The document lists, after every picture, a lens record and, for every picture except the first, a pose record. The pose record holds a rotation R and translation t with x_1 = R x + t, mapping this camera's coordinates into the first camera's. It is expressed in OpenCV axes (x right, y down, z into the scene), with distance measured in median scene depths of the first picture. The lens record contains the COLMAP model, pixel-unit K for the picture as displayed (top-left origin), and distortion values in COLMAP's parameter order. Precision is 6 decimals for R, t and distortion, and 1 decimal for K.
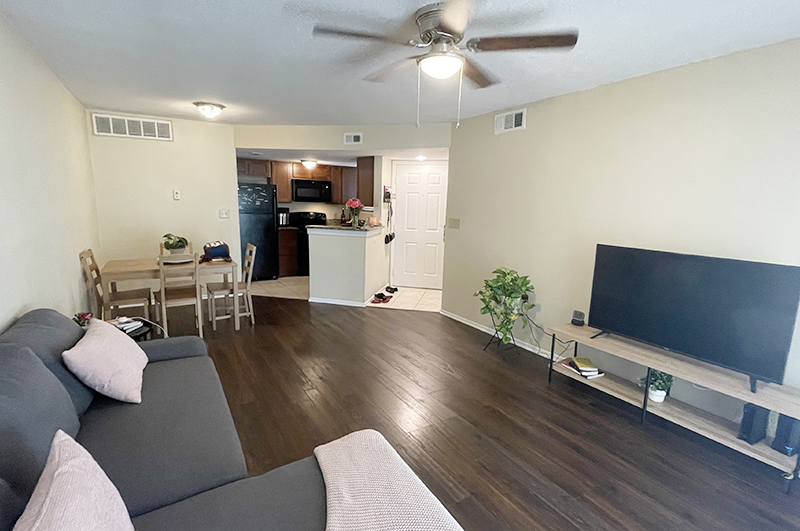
lens RADIAL K [[380.9, 0, 396.3], [0, 380.9, 265.6], [0, 0, 1]] dist [-0.006409, 0.000564]
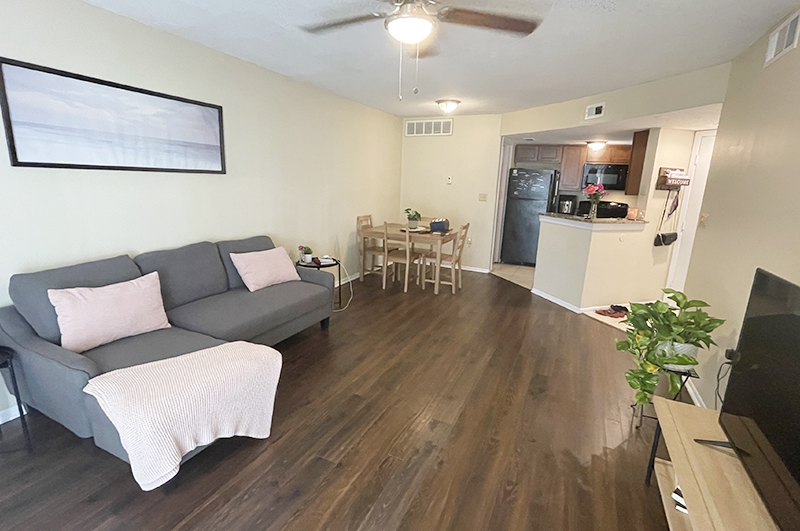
lens RADIAL K [[380.9, 0, 396.4], [0, 380.9, 266.0], [0, 0, 1]] dist [-0.006409, 0.000564]
pose [[0.537623, 0.182695, -0.823155, 0.318044], [-0.162843, 0.980362, 0.111229, -0.018078], [0.827311, 0.074245, 0.556816, 0.161880]]
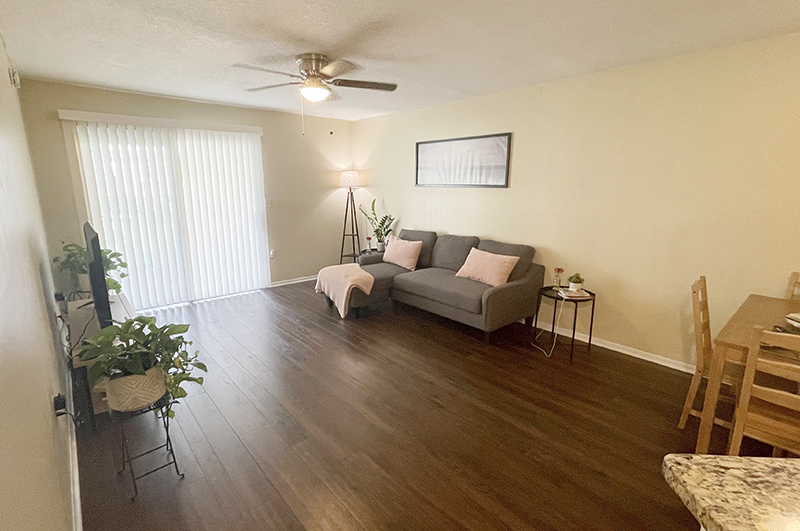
lens RADIAL K [[380.9, 0, 400.2], [0, 380.9, 266.0], [0, 0, 1]] dist [-0.006409, 0.000564]
pose [[-0.985320, 0.007372, -0.170558, 0.018034], [-0.055882, 0.930100, 0.363030, -0.146645], [0.161312, 0.367232, -0.916034, 0.863227]]
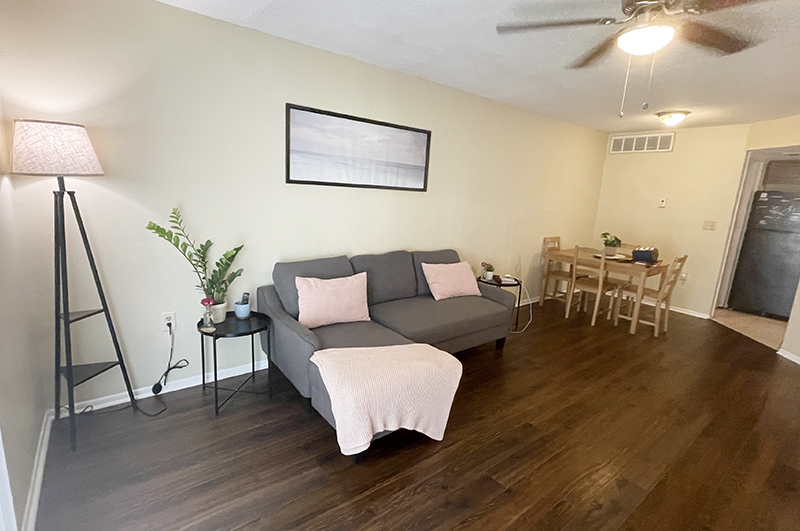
lens RADIAL K [[380.9, 0, 396.3], [0, 380.9, 264.5], [0, 0, 1]] dist [-0.006409, 0.000564]
pose [[0.108408, 0.176545, -0.978305, 0.319735], [-0.219070, 0.964154, 0.149716, -0.015023], [0.969668, 0.198087, 0.143197, 0.143860]]
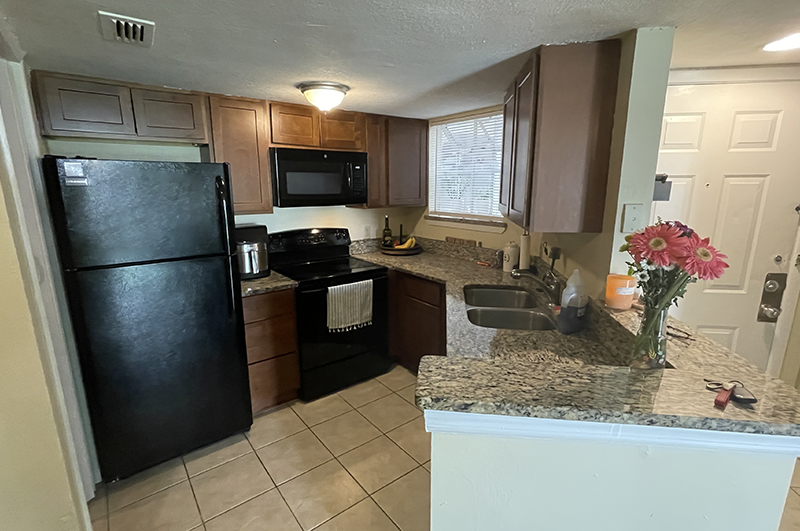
lens RADIAL K [[380.9, 0, 400.2], [0, 380.9, 266.1], [0, 0, 1]] dist [-0.006409, 0.000564]
pose [[0.994204, -0.049080, 0.095648, -0.213532], [0.044934, 0.997975, 0.045027, -0.138836], [-0.097664, -0.040469, 0.994396, 0.695243]]
